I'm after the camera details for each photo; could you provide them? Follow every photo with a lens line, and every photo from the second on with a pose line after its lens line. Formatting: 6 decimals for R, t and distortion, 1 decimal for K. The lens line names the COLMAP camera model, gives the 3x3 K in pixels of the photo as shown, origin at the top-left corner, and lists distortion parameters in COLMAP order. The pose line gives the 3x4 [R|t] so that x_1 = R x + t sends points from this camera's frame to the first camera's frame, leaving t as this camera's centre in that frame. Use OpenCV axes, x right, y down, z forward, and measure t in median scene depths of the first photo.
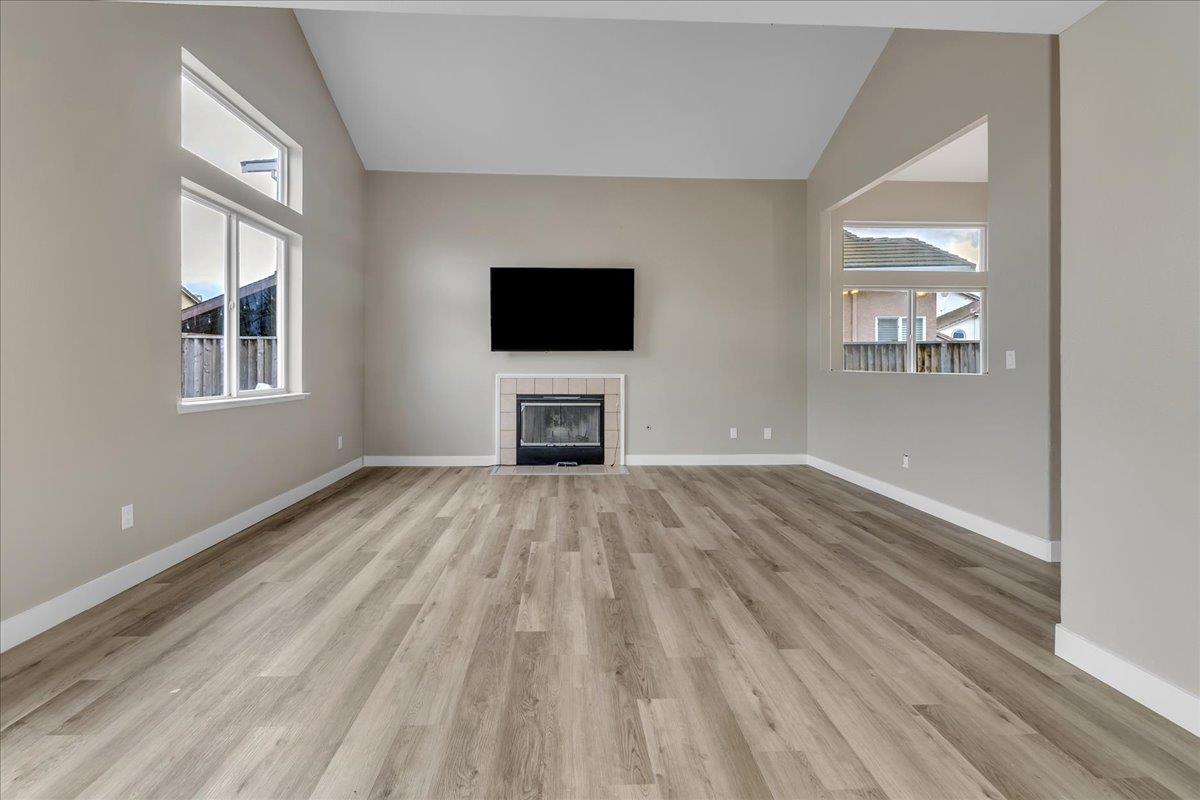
lens RADIAL K [[559.7, 0, 595.3], [0, 559.7, 373.3], [0, 0, 1]] dist [0.001512, -0.000061]
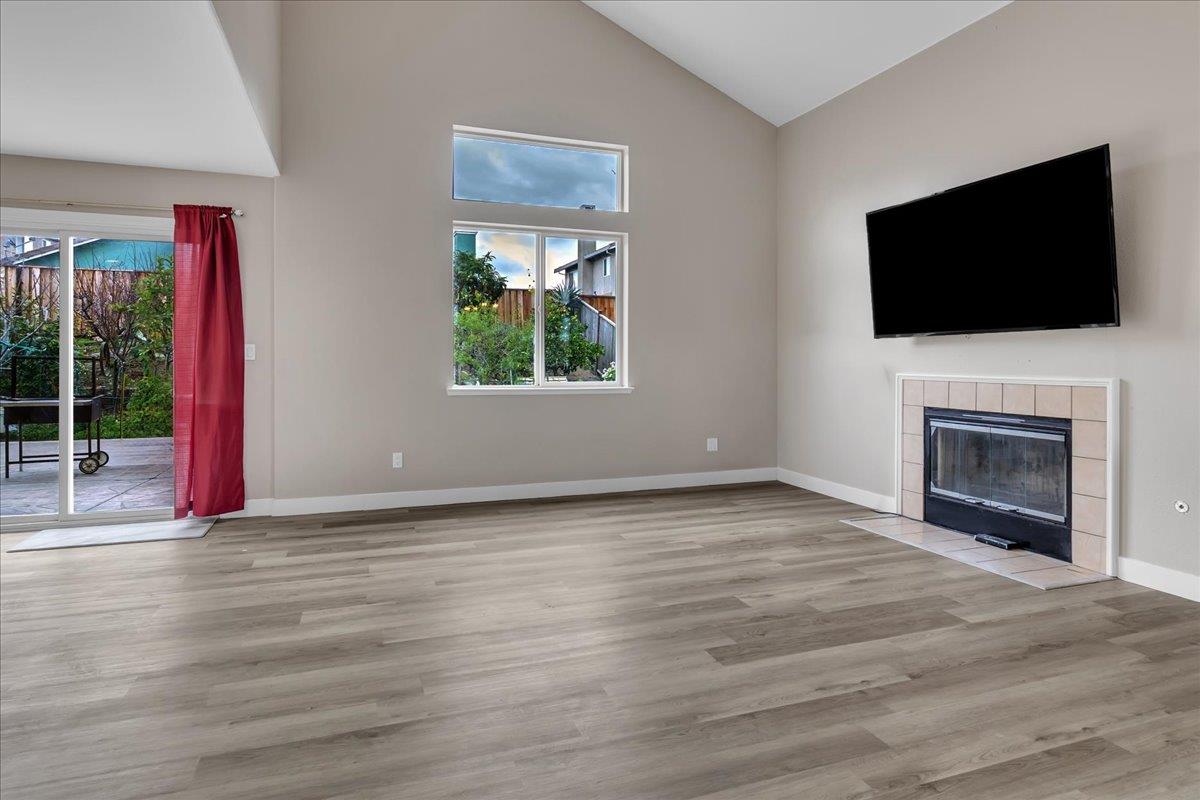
lens RADIAL K [[665.9, 0, 597.3], [0, 665.9, 365.2], [0, 0, 1]] dist [0.001344, 0.000034]
pose [[0.281495, 0.005310, -0.959548, 0.461347], [-0.012491, 0.999920, 0.001869, -0.004803], [0.959482, 0.011460, 0.281538, 0.447063]]
